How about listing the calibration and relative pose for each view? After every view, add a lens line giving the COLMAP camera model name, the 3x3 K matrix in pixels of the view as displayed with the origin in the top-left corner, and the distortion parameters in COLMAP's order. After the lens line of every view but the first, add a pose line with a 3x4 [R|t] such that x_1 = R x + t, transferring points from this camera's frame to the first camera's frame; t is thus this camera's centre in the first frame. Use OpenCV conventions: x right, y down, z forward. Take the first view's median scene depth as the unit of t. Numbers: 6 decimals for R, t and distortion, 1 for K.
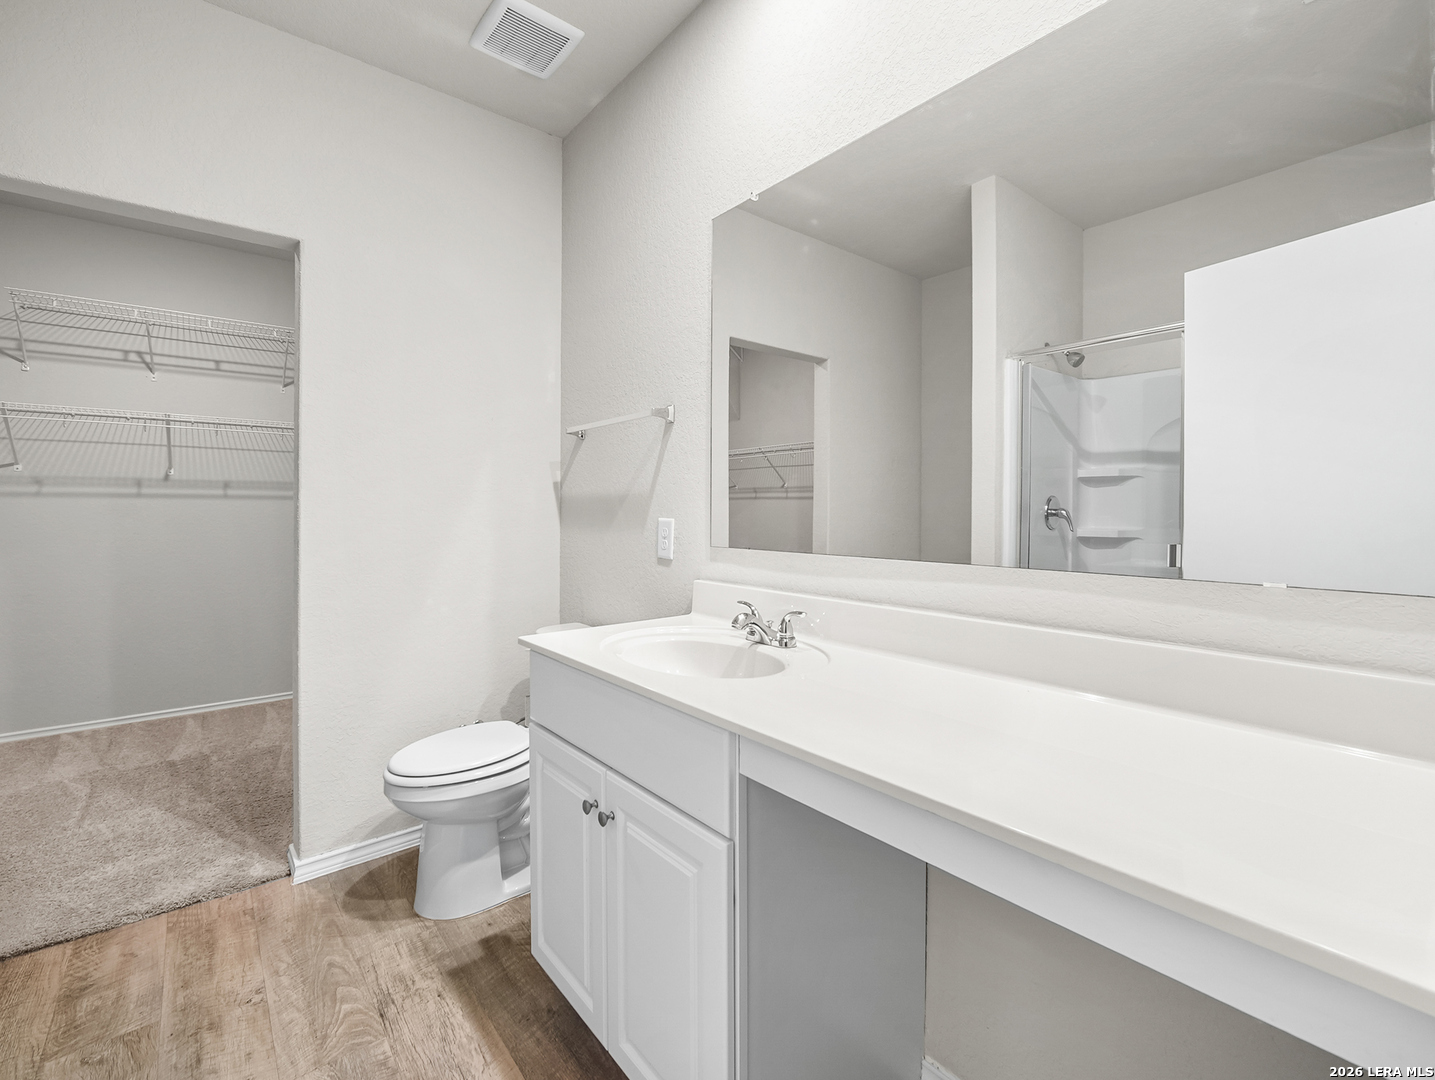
lens RADIAL K [[636.9, 0, 716.1], [0, 636.9, 537.0], [0, 0, 1]] dist [-0.004949, 0.000246]
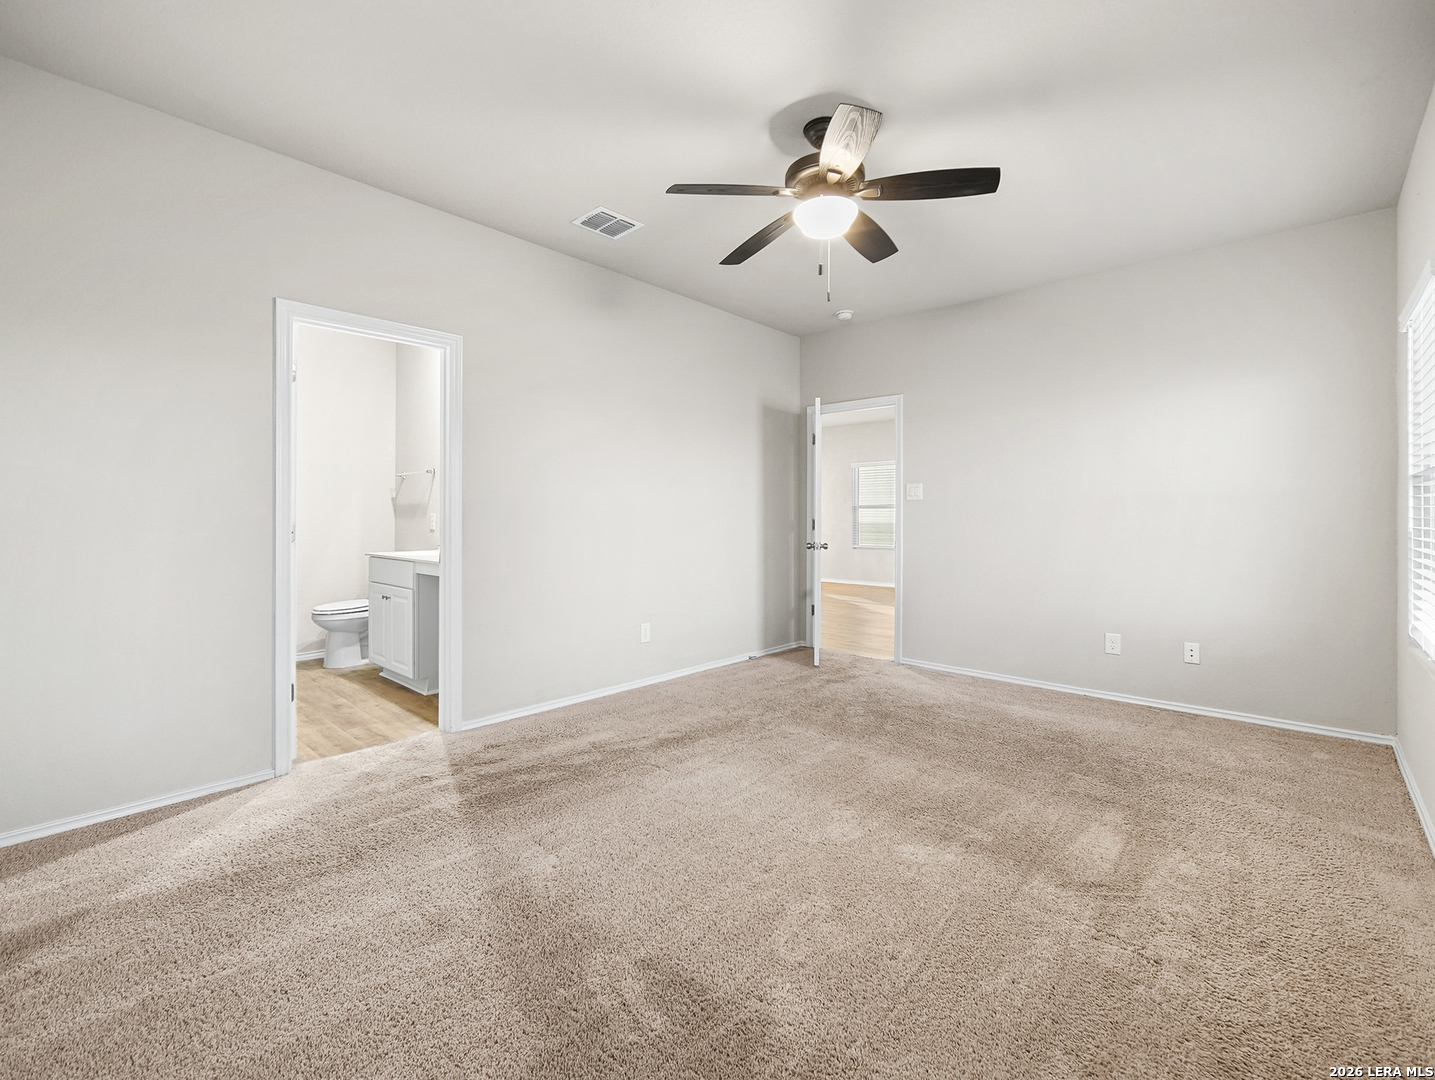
lens RADIAL K [[636.9, 0, 714.7], [0, 636.9, 540.3], [0, 0, 1]] dist [-0.004949, 0.000246]
pose [[0.991222, 0.001155, 0.132203, 0.624388], [-0.000137, 0.999970, -0.007709, 0.086803], [-0.132208, 0.007623, 0.991193, -1.466677]]
